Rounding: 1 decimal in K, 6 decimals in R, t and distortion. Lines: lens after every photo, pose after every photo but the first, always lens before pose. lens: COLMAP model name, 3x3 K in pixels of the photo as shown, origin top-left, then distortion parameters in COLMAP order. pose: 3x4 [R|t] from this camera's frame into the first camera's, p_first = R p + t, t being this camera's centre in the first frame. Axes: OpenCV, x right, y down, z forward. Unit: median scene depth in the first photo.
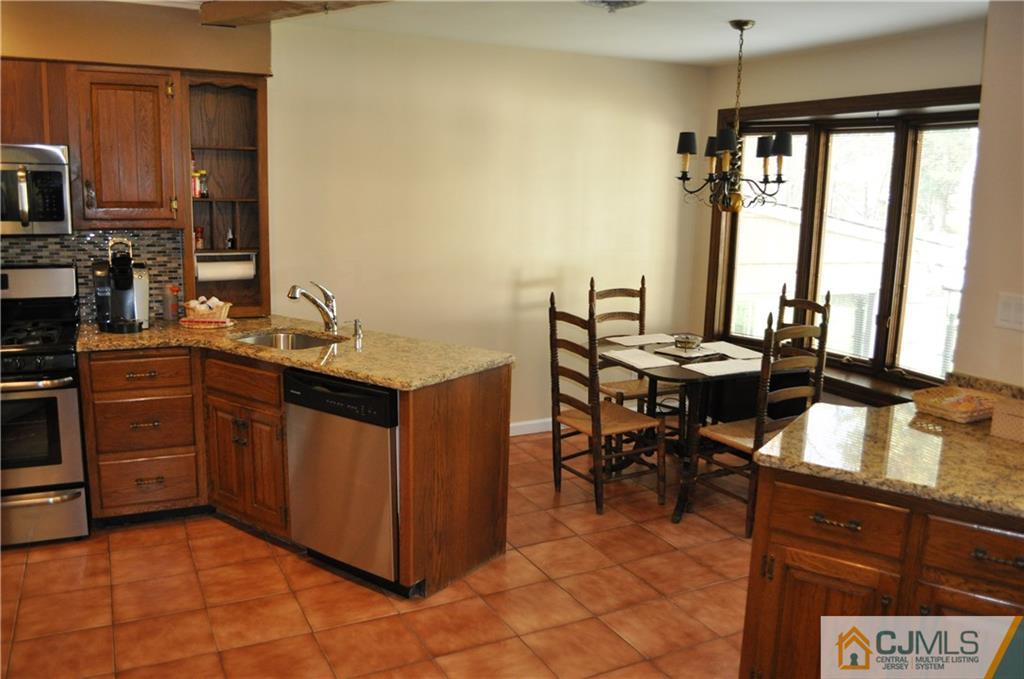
lens RADIAL K [[804.9, 0, 512.1], [0, 804.9, 340.0], [0, 0, 1]] dist [-0.085221, 0.014360]
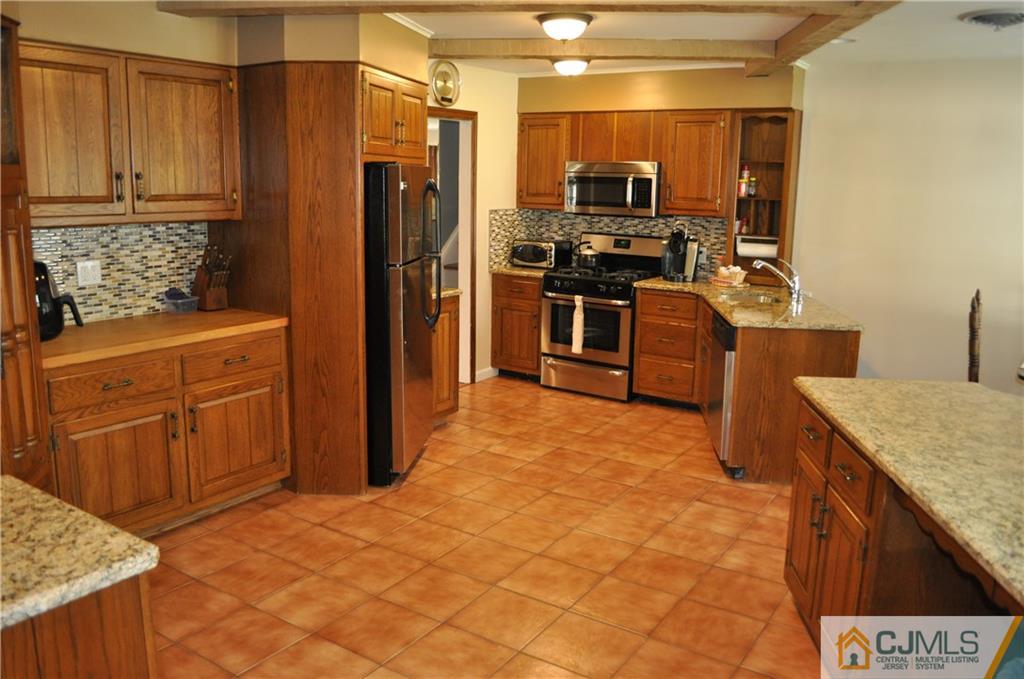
lens RADIAL K [[804.9, 0, 512.1], [0, 804.9, 337.2], [0, 0, 1]] dist [-0.085221, 0.014360]
pose [[0.498808, 0.150193, -0.853600, 0.770778], [-0.163833, 0.983455, 0.077304, 0.030366], [0.851087, 0.101288, 0.515162, -0.079372]]
